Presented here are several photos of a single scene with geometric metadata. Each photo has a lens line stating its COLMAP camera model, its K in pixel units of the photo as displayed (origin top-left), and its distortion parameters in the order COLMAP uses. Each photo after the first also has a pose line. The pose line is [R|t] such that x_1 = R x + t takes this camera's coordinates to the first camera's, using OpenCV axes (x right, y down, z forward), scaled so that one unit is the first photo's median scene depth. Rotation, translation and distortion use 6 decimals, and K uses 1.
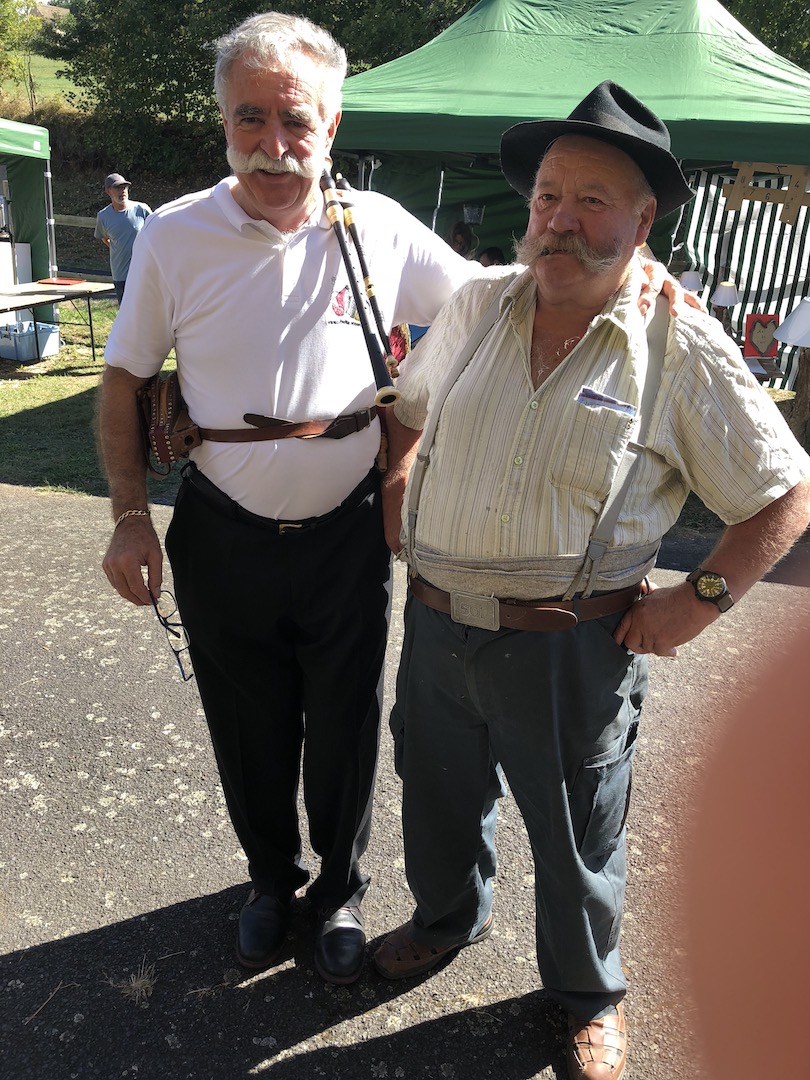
lens RADIAL K [[881.5, 0, 405.0], [0, 881.5, 540.0], [0, 0, 1]] dist [0.043720, -0.042144]
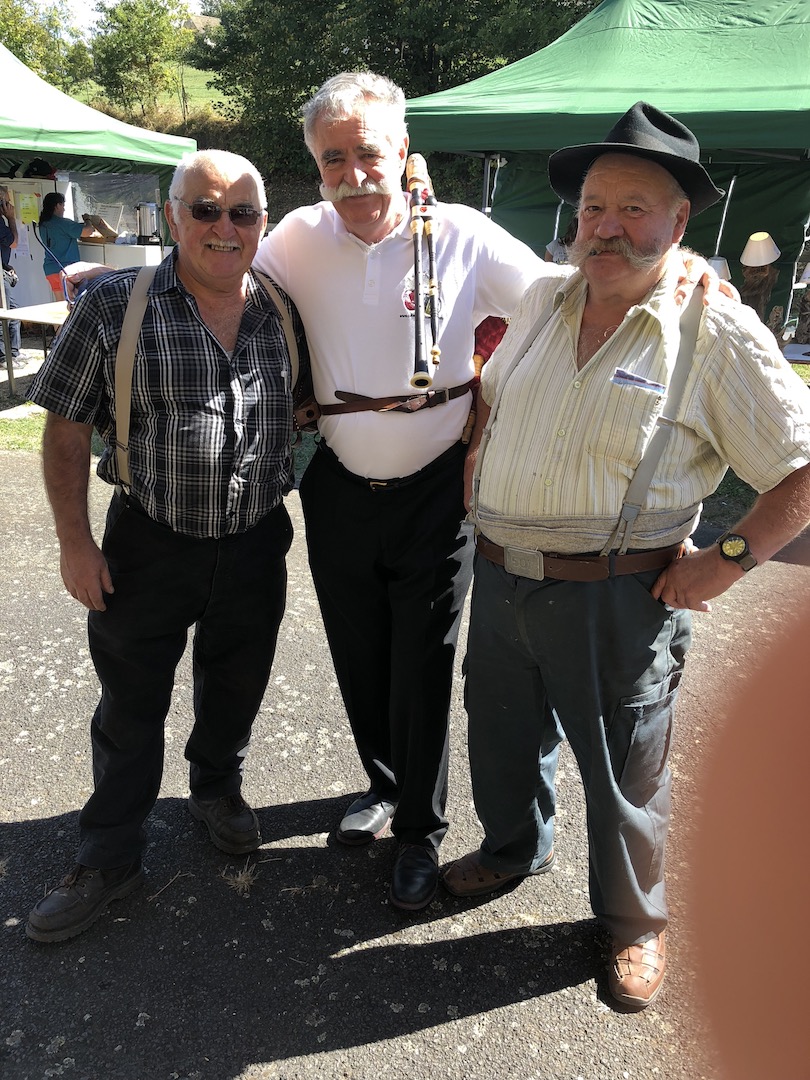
lens RADIAL K [[872.8, 0, 405.0], [0, 872.8, 540.0], [0, 0, 1]] dist [0.109597, -0.162258]
pose [[0.989585, 0.025010, -0.141760, 0.073568], [-0.024475, 0.999685, 0.005517, 0.039732], [0.141853, -0.001990, 0.989886, -0.138096]]
